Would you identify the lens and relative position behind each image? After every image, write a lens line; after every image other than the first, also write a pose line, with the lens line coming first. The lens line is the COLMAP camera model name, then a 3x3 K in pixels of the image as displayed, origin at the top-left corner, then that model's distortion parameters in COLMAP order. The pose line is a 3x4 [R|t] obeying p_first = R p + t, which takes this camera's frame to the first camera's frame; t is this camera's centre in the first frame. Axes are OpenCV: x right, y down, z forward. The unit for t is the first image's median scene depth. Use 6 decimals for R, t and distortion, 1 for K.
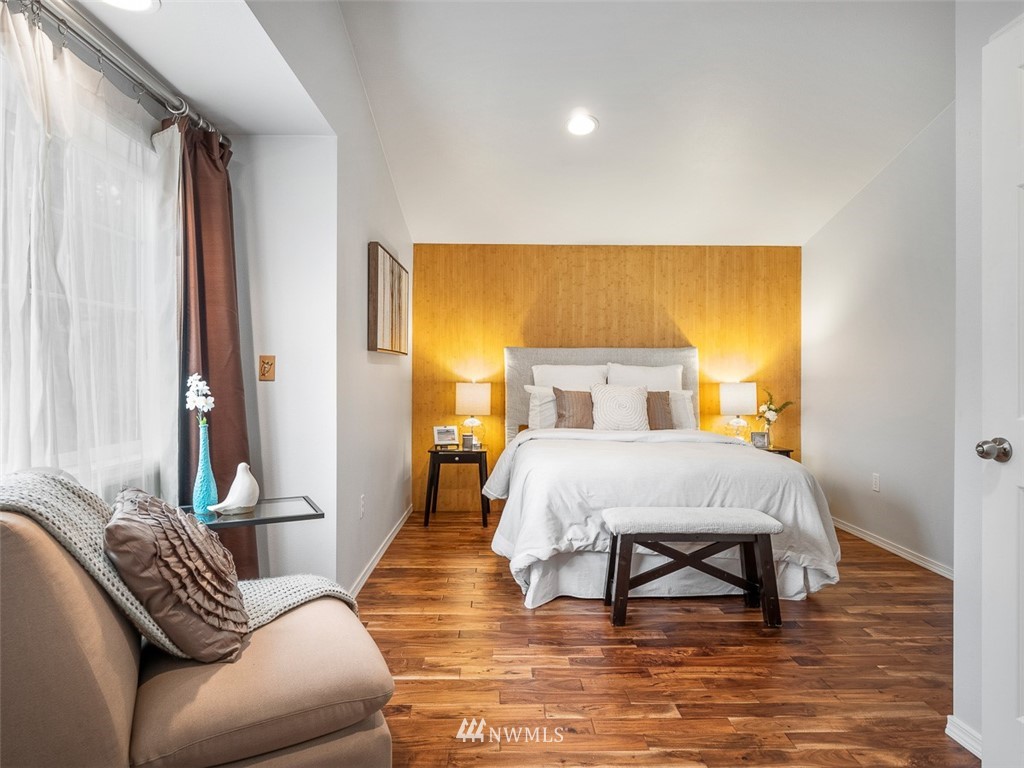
lens RADIAL K [[612.9, 0, 509.2], [0, 612.9, 382.9], [0, 0, 1]] dist [0.001875, -0.003367]
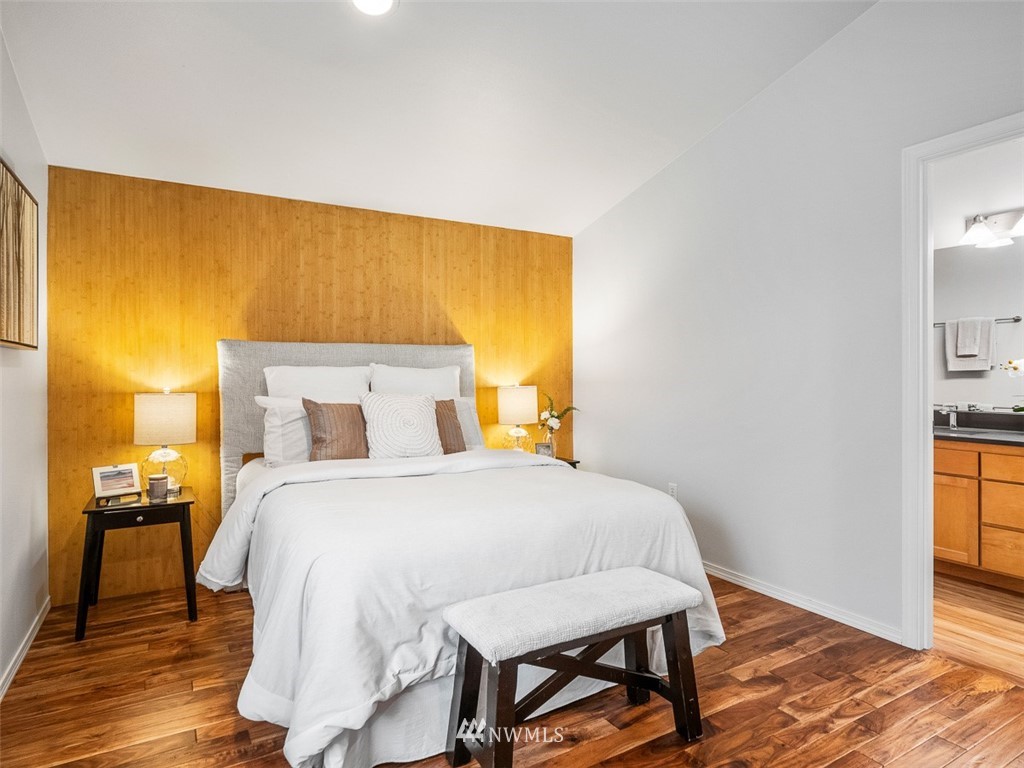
lens RADIAL K [[612.9, 0, 522.3], [0, 612.9, 377.6], [0, 0, 1]] dist [0.001875, -0.003367]
pose [[0.875439, -0.009352, 0.483239, -0.040665], [0.012746, 0.999912, -0.003739, -0.009890], [-0.483161, 0.009433, 0.875481, 0.246043]]
